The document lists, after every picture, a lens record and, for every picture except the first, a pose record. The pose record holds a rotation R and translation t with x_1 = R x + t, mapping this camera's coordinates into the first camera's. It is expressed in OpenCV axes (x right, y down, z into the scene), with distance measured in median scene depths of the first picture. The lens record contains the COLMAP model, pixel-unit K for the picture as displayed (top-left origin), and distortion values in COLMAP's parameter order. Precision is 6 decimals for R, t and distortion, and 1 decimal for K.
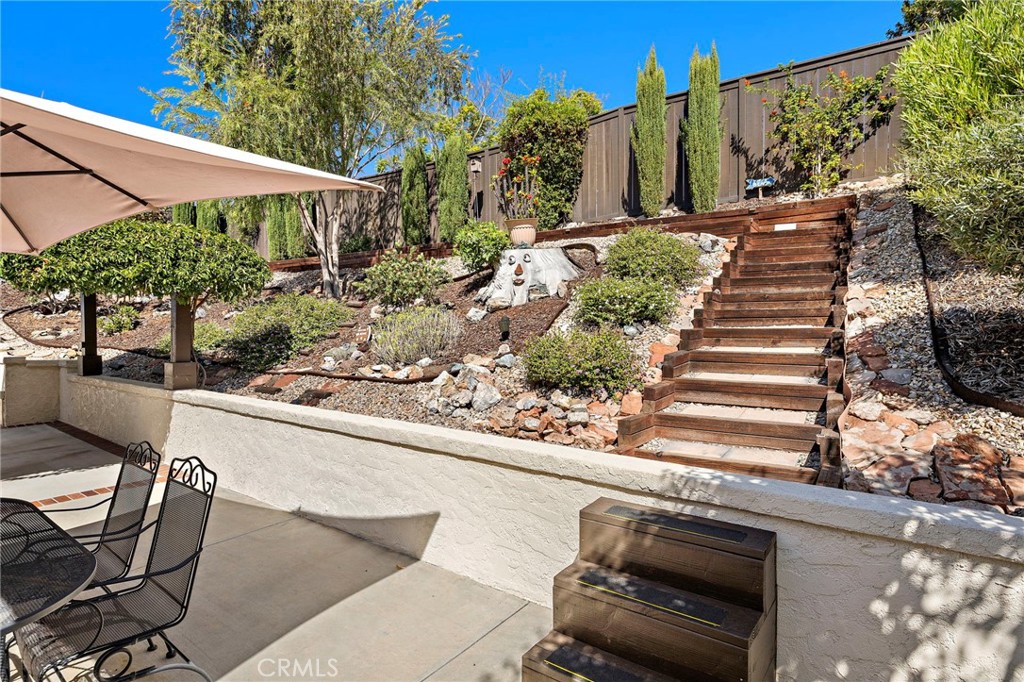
lens RADIAL K [[552.3, 0, 512.5], [0, 552.3, 336.7], [0, 0, 1]] dist [-0.006558, 0.000279]
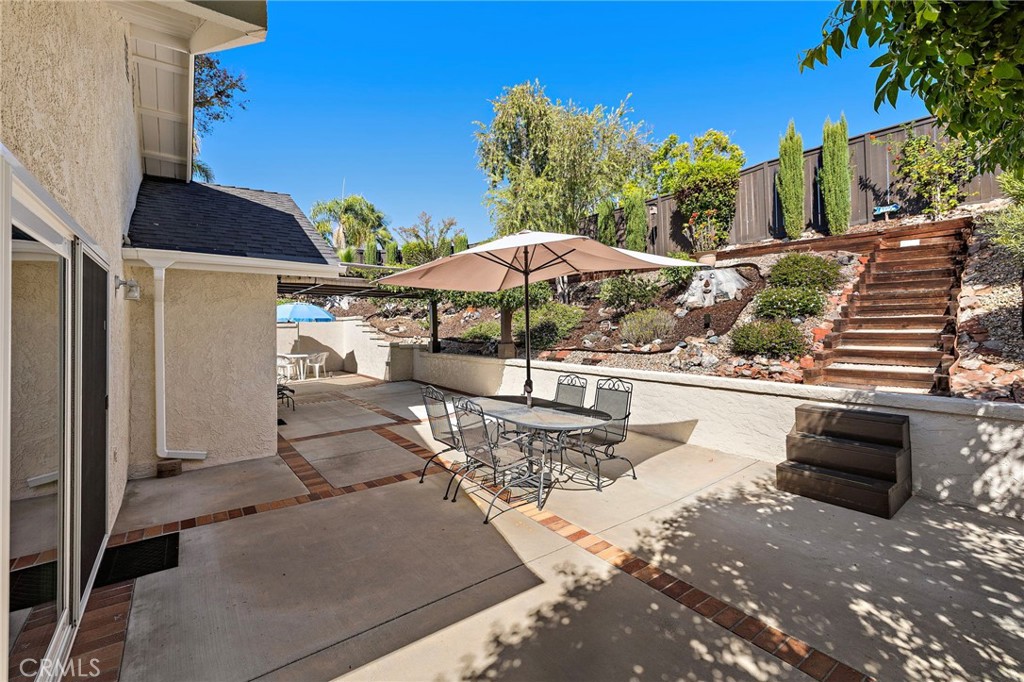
lens RADIAL K [[443.3, 0, 515.4], [0, 443.3, 315.6], [0, 0, 1]] dist [0.002414, -0.001257]
pose [[0.961897, -0.024603, -0.272302, -0.178492], [0.016833, 0.999383, -0.030836, 0.000256], [0.272892, 0.025077, 0.961718, -0.378583]]
